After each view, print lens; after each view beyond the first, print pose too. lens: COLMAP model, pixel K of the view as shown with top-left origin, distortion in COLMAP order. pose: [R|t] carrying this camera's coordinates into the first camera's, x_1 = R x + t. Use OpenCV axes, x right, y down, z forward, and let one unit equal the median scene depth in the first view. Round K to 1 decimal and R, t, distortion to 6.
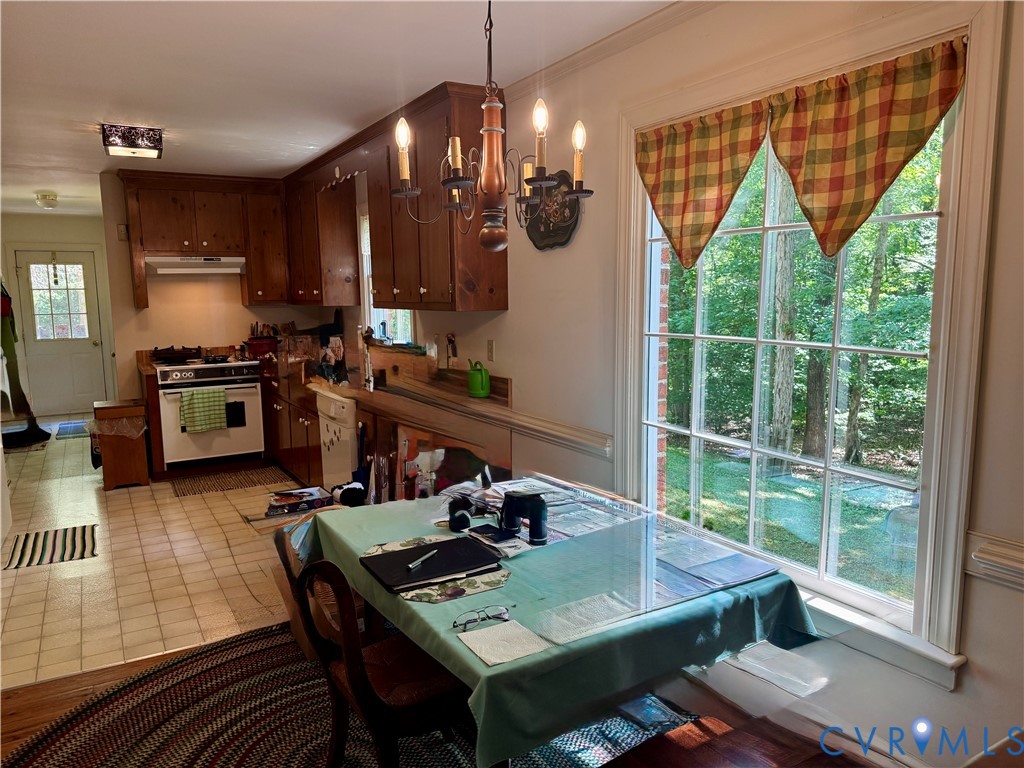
lens RADIAL K [[728.0, 0, 507.5], [0, 728.0, 387.9], [0, 0, 1]] dist [0.043887, -0.053470]
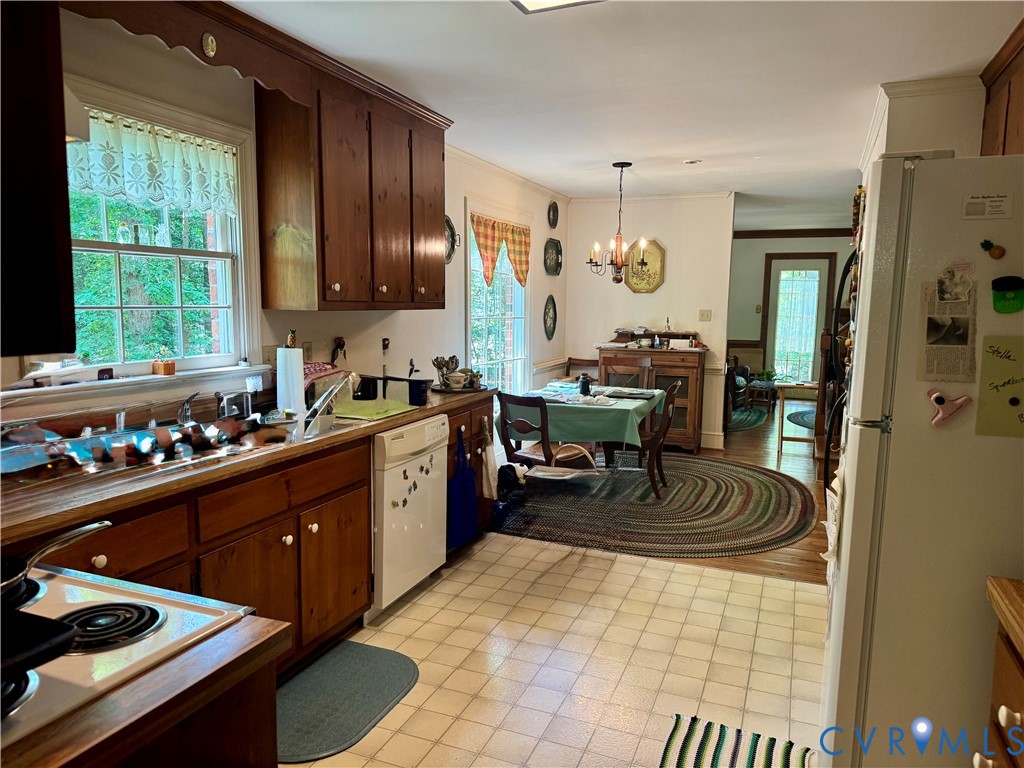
lens RADIAL K [[728.0, 0, 506.6], [0, 728.0, 386.5], [0, 0, 1]] dist [0.043887, -0.053470]
pose [[-0.617038, -0.081461, 0.782706, -0.675417], [0.111485, 0.975547, 0.189419, -0.123623], [-0.778996, 0.204139, -0.592868, 1.029129]]
